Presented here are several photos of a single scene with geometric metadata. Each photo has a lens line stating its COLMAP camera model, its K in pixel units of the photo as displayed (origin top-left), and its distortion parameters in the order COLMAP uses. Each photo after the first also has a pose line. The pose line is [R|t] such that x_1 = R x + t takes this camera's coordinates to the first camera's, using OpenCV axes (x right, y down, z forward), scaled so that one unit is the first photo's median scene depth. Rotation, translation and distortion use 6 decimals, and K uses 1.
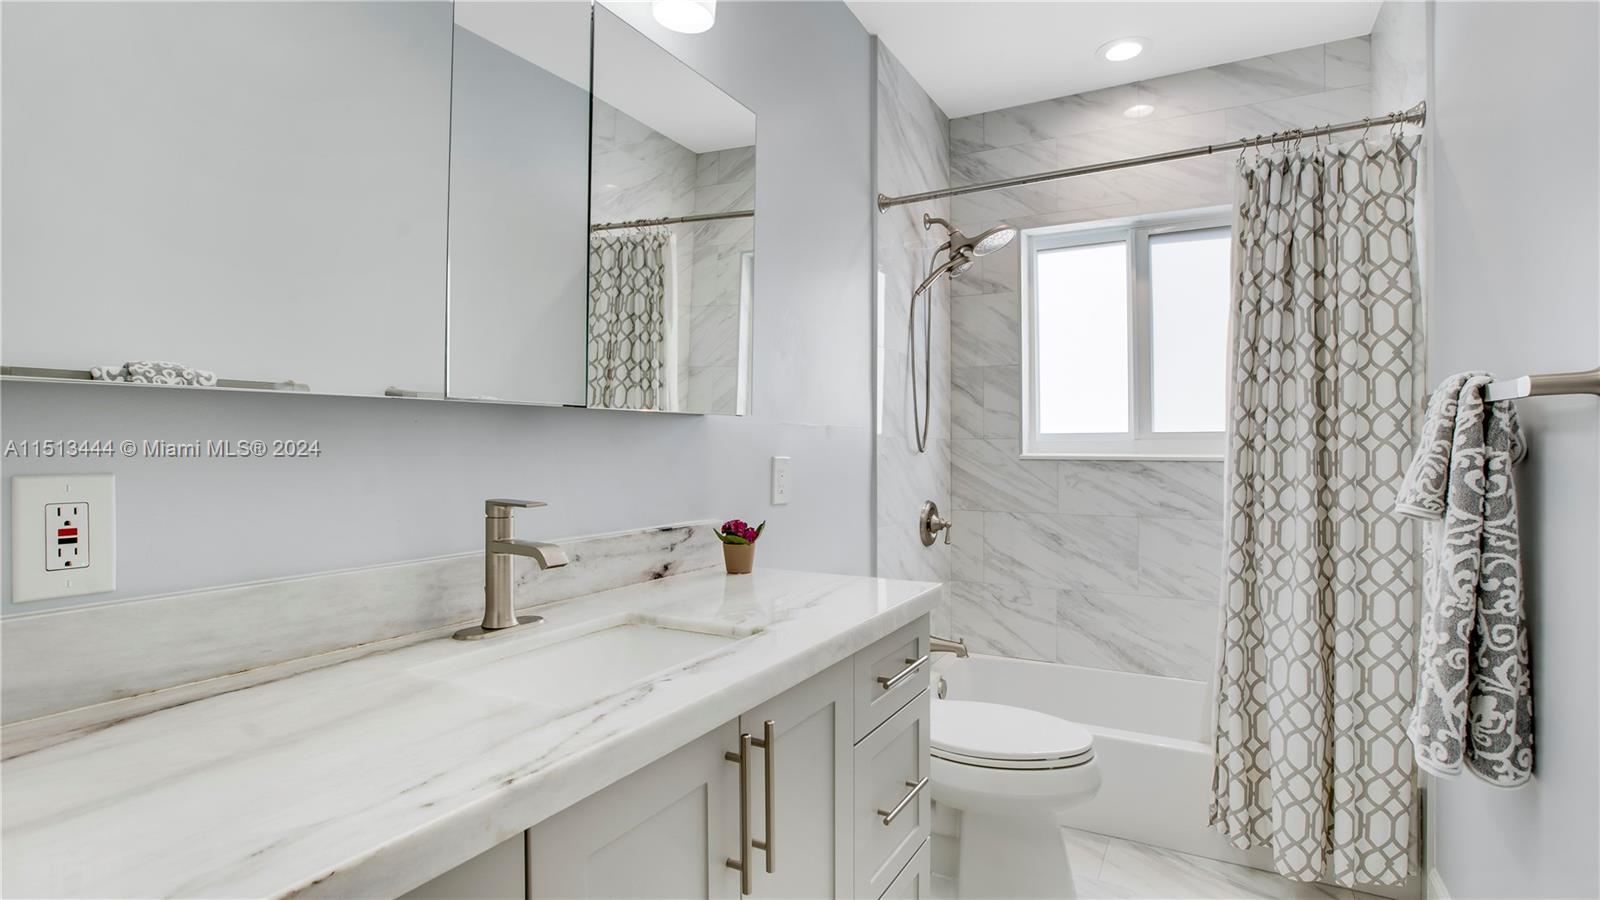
lens RADIAL K [[795.0, 0, 802.5], [0, 795.0, 428.1], [0, 0, 1]] dist [-0.018630, 0.029447]
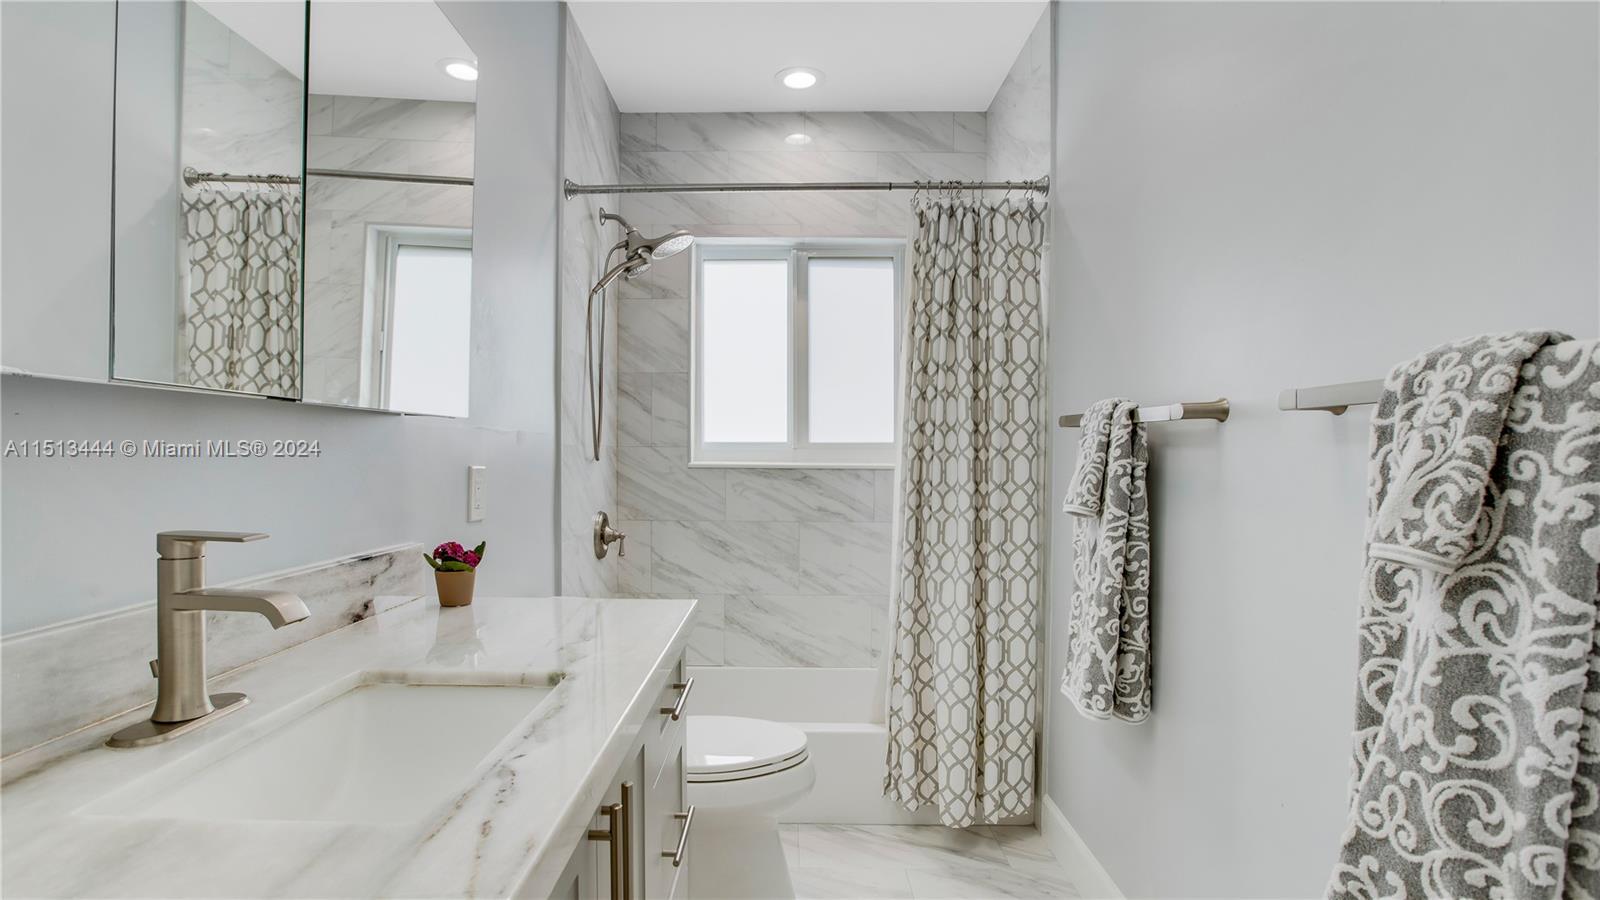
lens RADIAL K [[802.2, 0, 800.0], [0, 802.2, 450.0], [0, 0, 1]] dist [-0.012629, 0.001046]
pose [[0.888650, 0.006482, 0.458541, -0.116198], [-0.015080, 0.999772, 0.015091, -0.000336], [-0.458339, -0.020326, 0.888545, 0.068679]]
